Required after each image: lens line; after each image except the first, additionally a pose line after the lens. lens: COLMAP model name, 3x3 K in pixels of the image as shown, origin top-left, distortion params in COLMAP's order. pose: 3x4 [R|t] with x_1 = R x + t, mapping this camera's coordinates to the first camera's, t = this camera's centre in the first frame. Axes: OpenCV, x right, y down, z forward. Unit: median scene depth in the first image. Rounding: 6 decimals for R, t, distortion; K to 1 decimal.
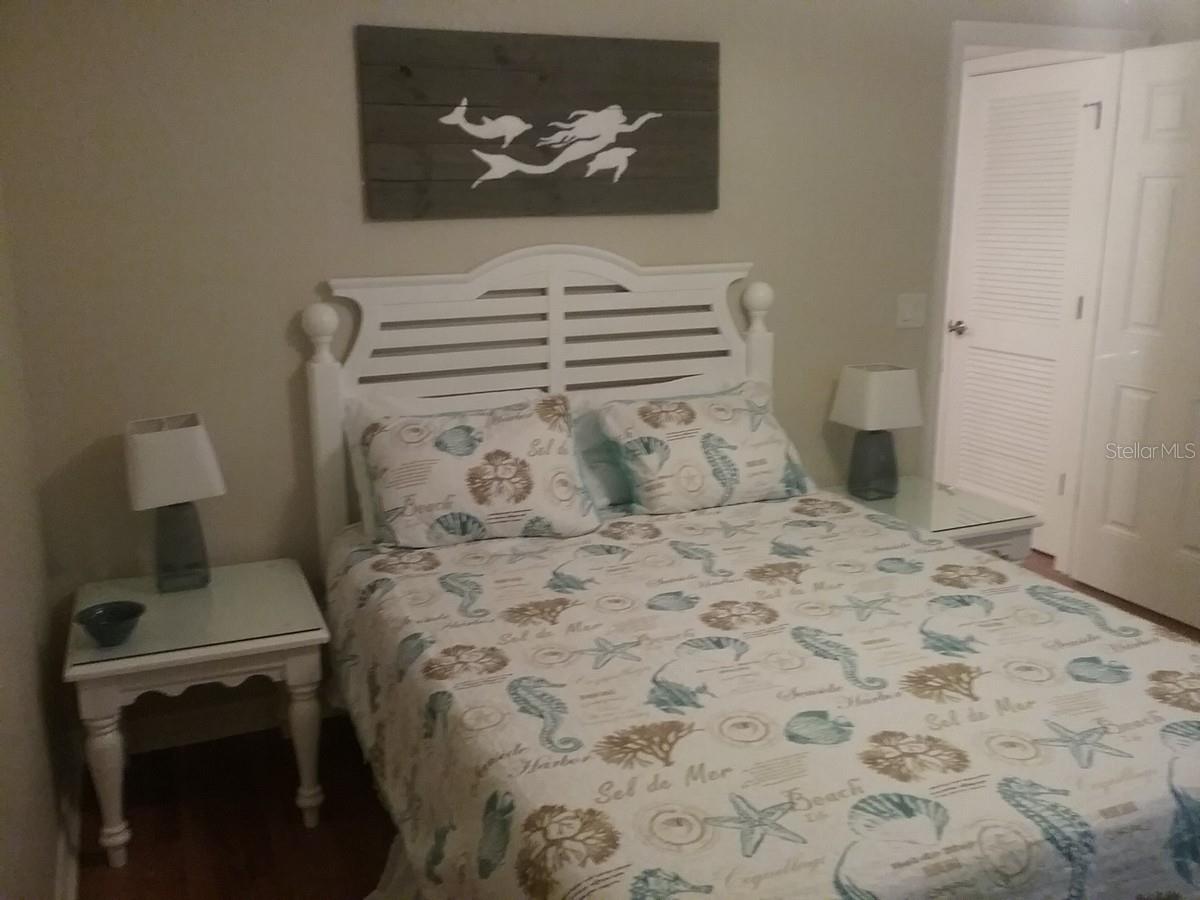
lens RADIAL K [[1105.6, 0, 596.1], [0, 1105.6, 413.3], [0, 0, 1]] dist [0.037752, 0.000000]
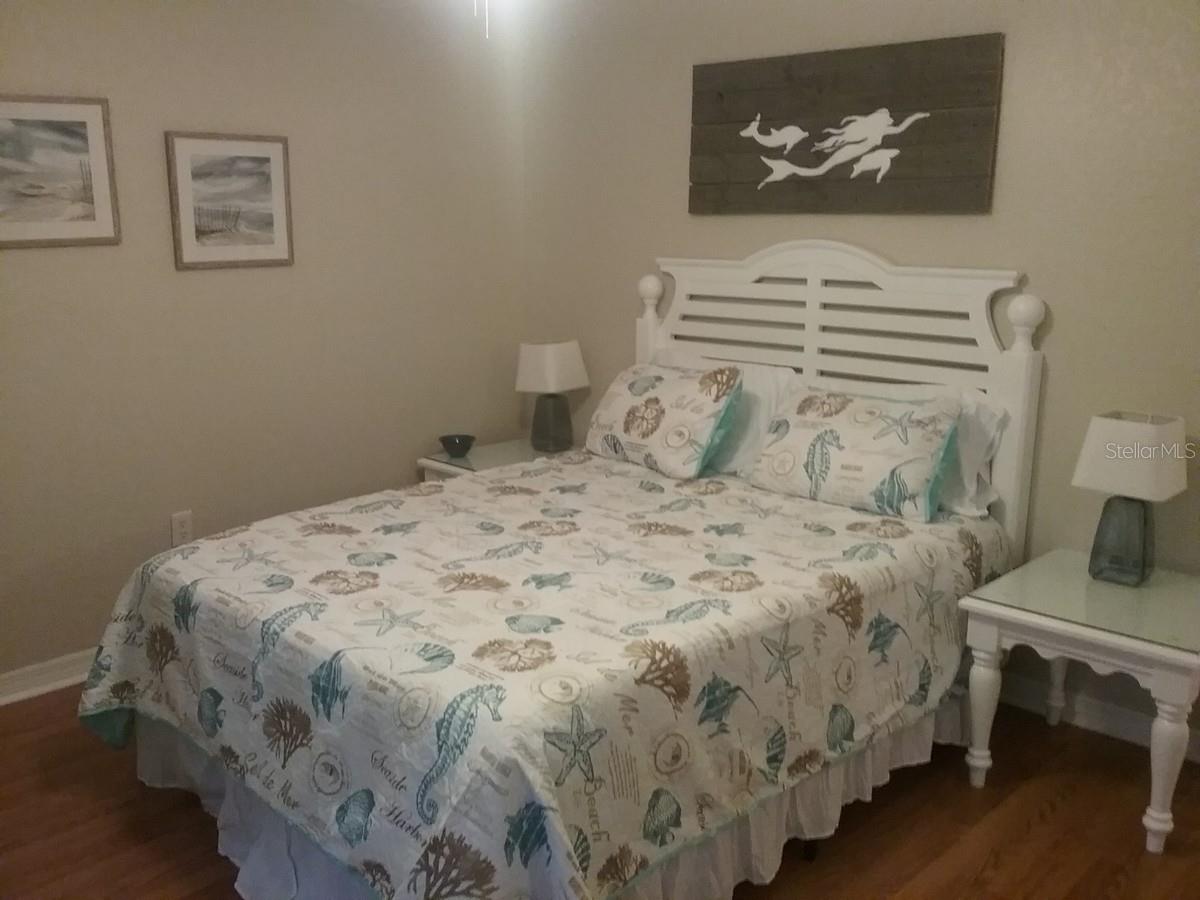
lens RADIAL K [[1105.6, 0, 593.1], [0, 1105.6, 447.3], [0, 0, 1]] dist [0.037752, 0.000000]
pose [[0.392048, 0.212515, -0.895062, 0.940859], [-0.174339, 0.972484, 0.154535, -0.086280], [0.903274, 0.095459, 0.418310, 0.364186]]
